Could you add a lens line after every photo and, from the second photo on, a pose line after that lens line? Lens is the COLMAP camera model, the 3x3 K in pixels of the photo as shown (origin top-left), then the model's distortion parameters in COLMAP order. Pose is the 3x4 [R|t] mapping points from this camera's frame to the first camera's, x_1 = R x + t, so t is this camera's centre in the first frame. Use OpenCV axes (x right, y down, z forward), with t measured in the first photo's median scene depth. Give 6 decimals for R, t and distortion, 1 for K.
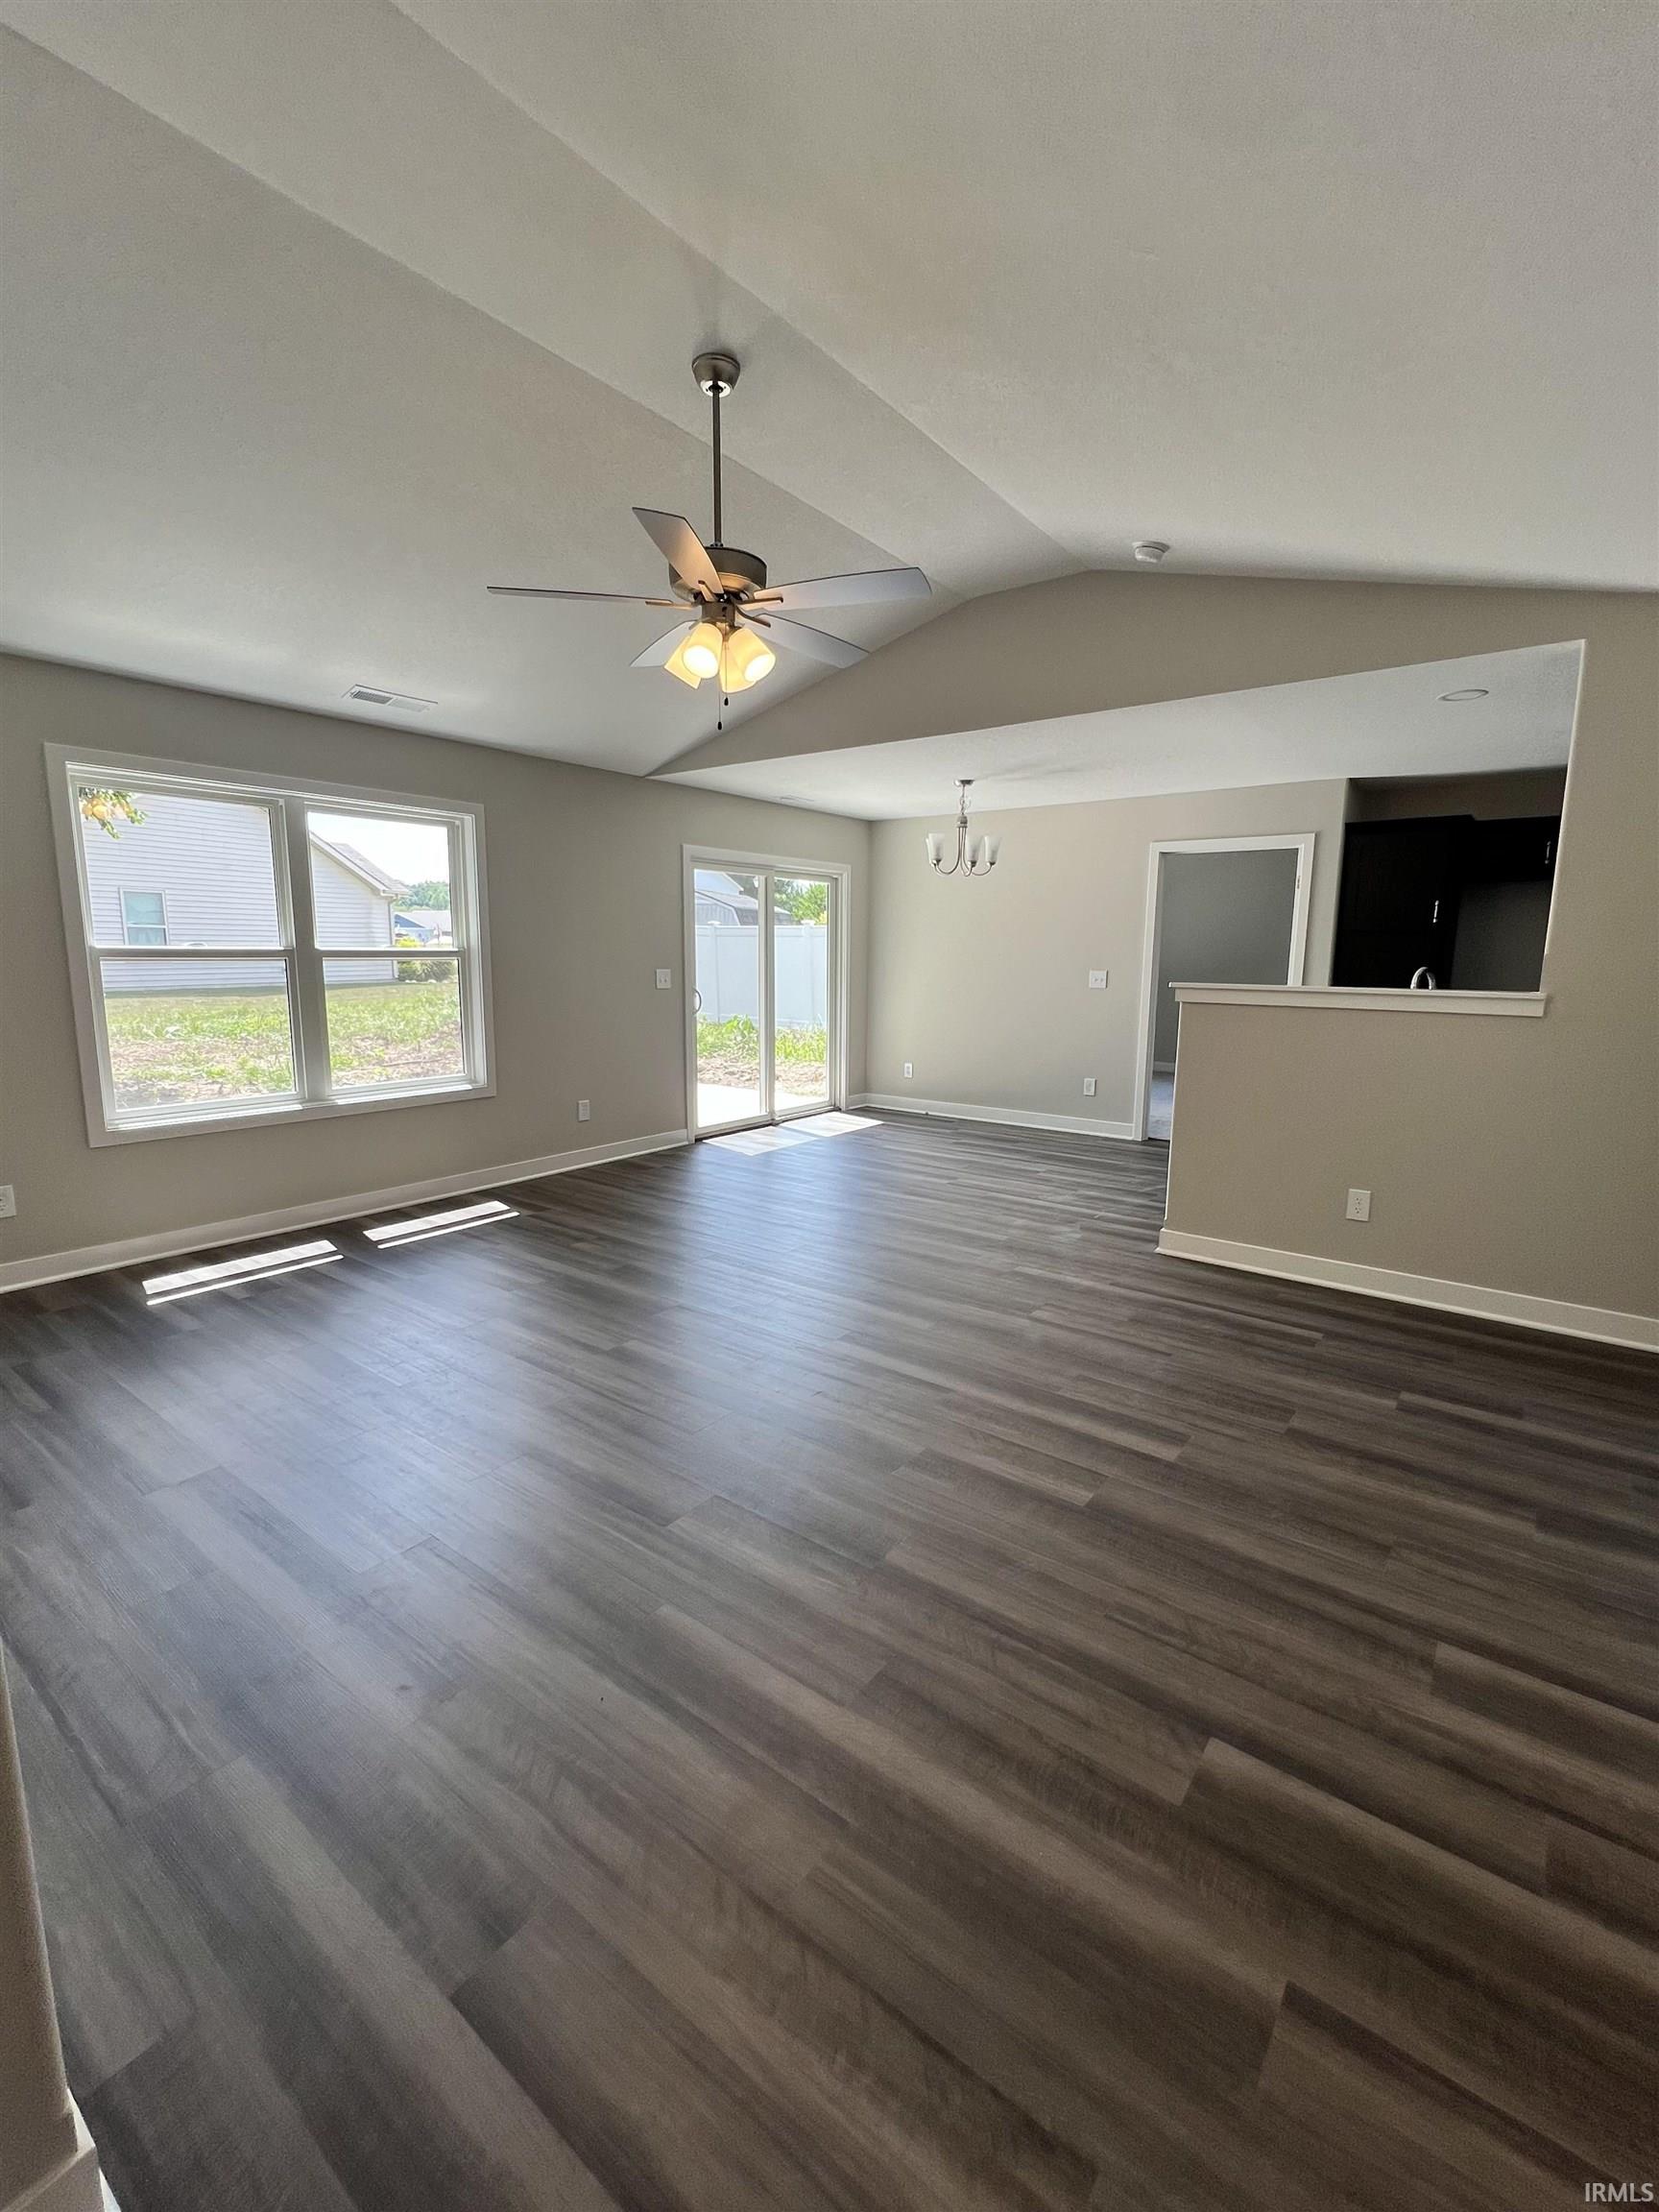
lens RADIAL K [[957.9, 0, 821.6], [0, 957.9, 1105.4], [0, 0, 1]] dist [-0.002651, -0.000019]
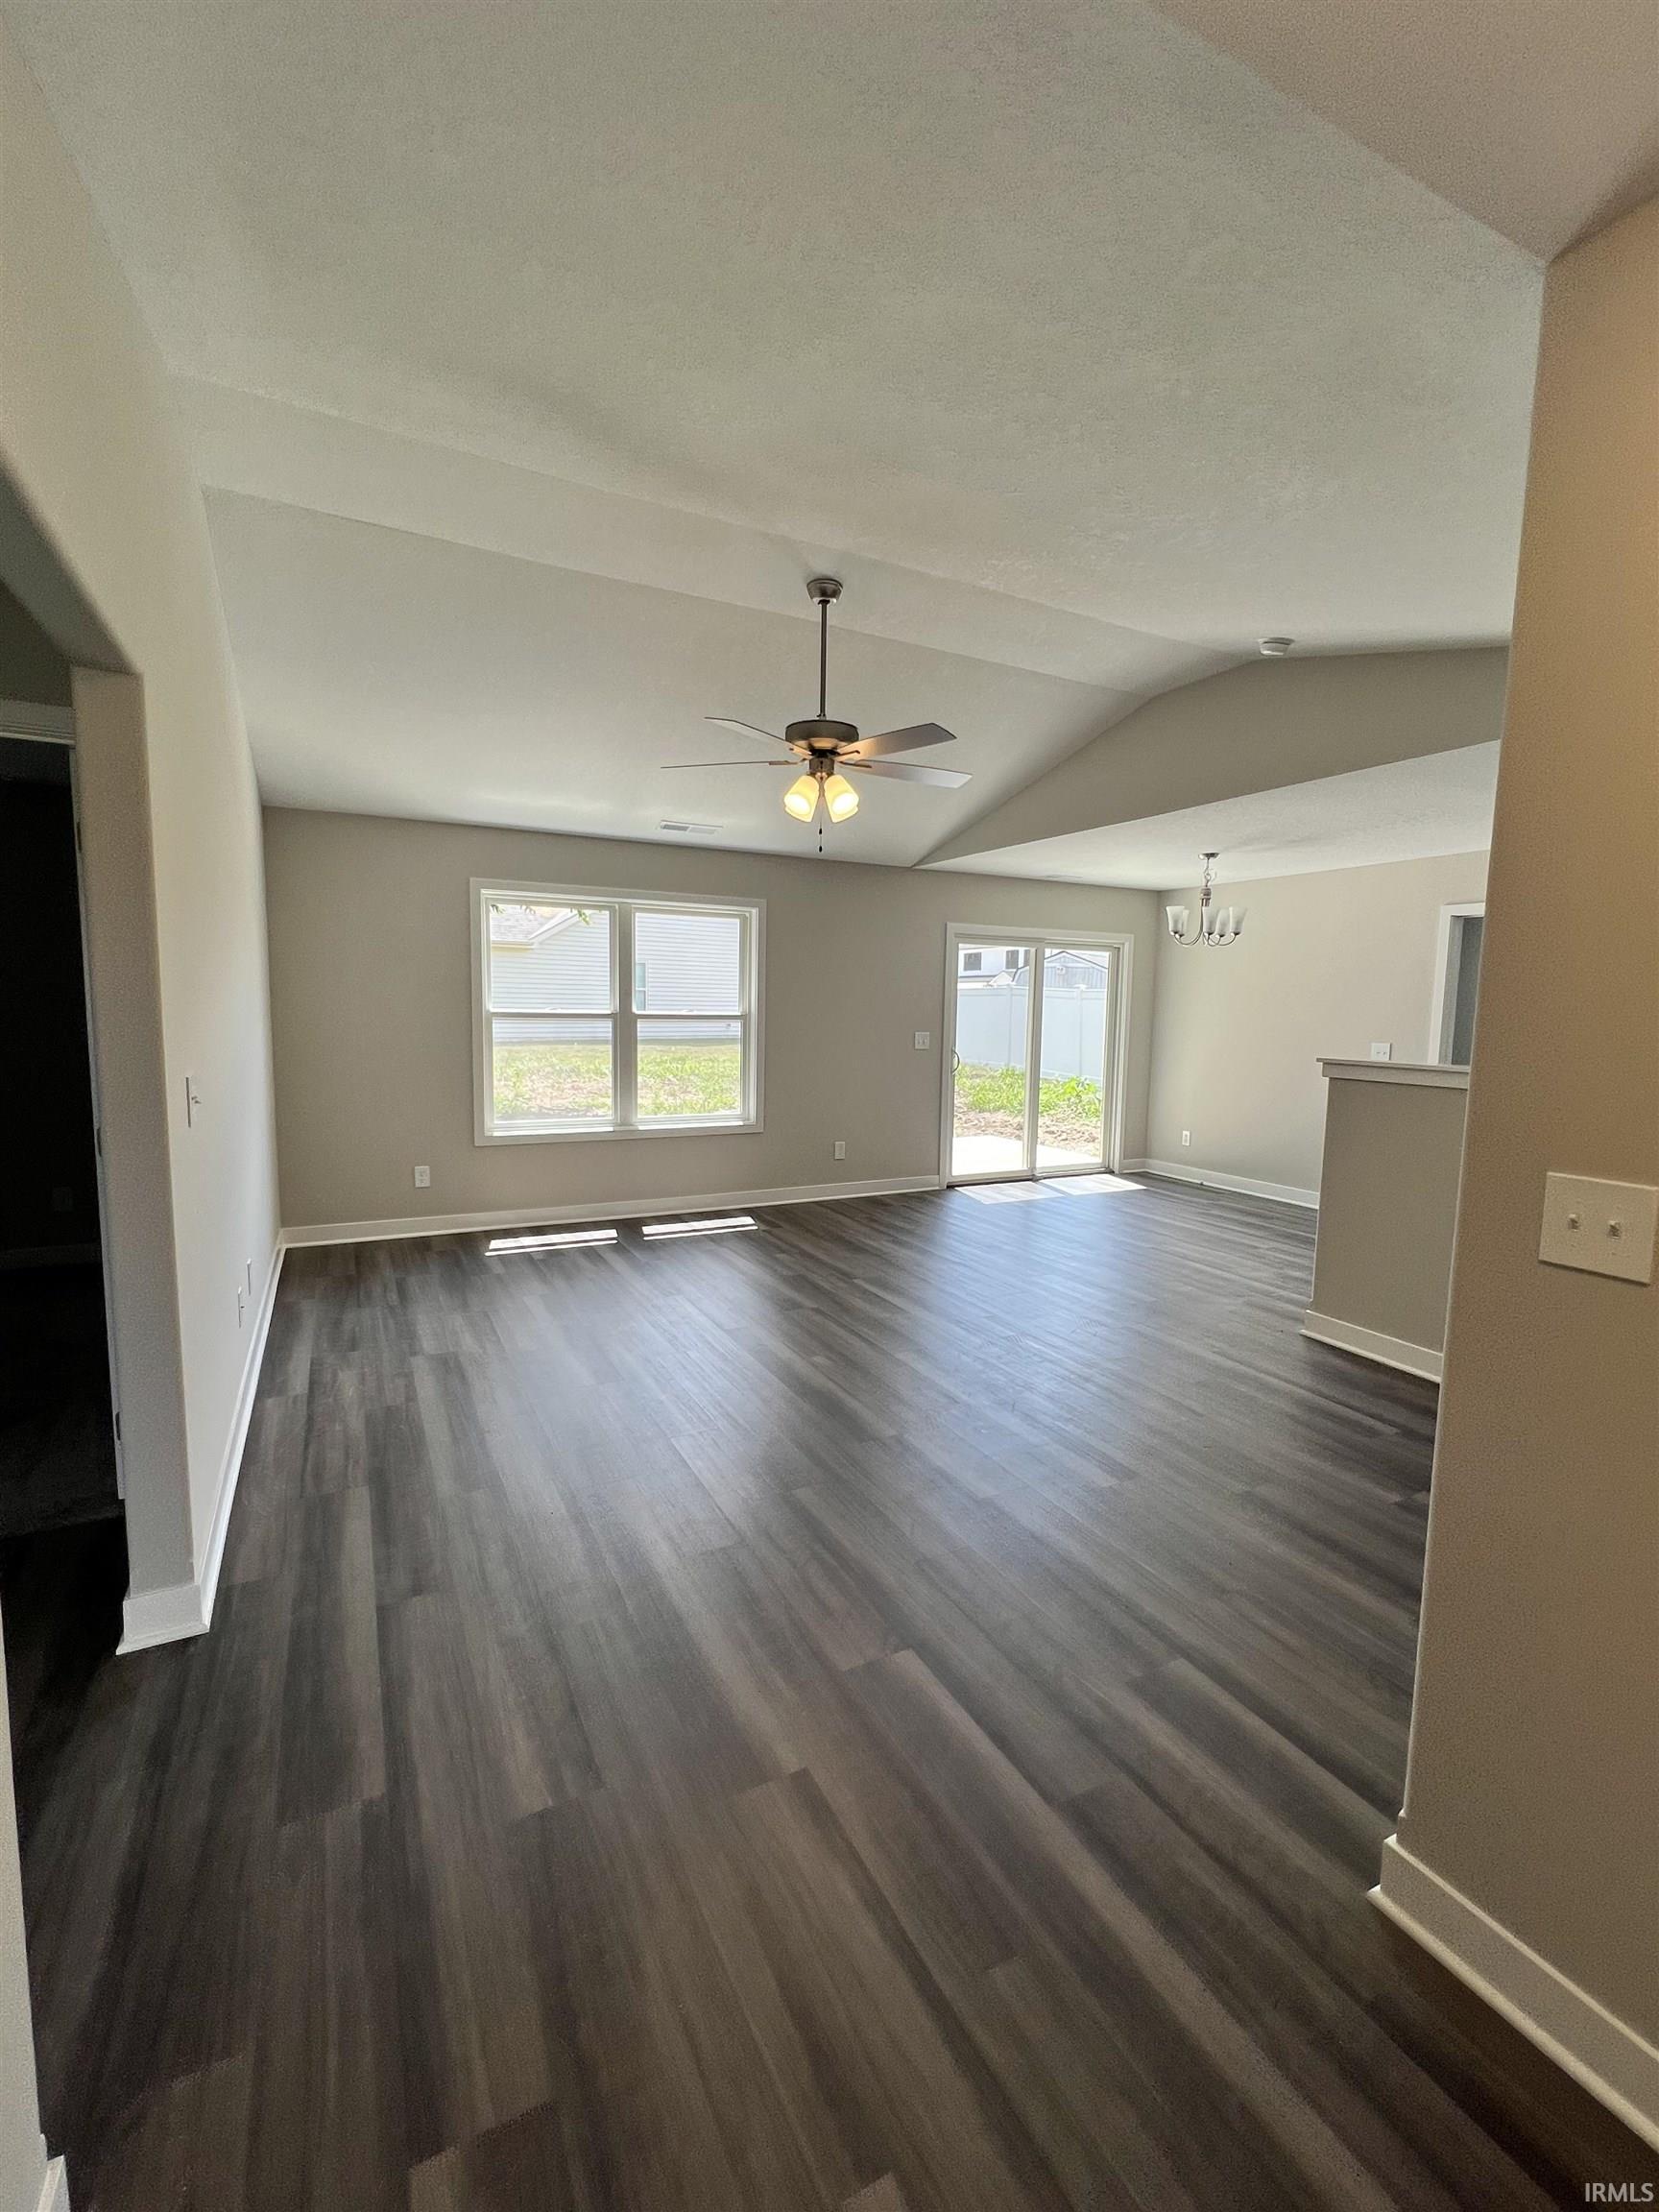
lens RADIAL K [[957.9, 0, 825.2], [0, 957.9, 1105.9], [0, 0, 1]] dist [-0.002651, -0.000019]
pose [[0.902337, 0.053048, -0.427755, 0.299652], [-0.078677, 0.995996, -0.042448, 0.002567], [0.423791, 0.071957, 0.902897, -0.090847]]
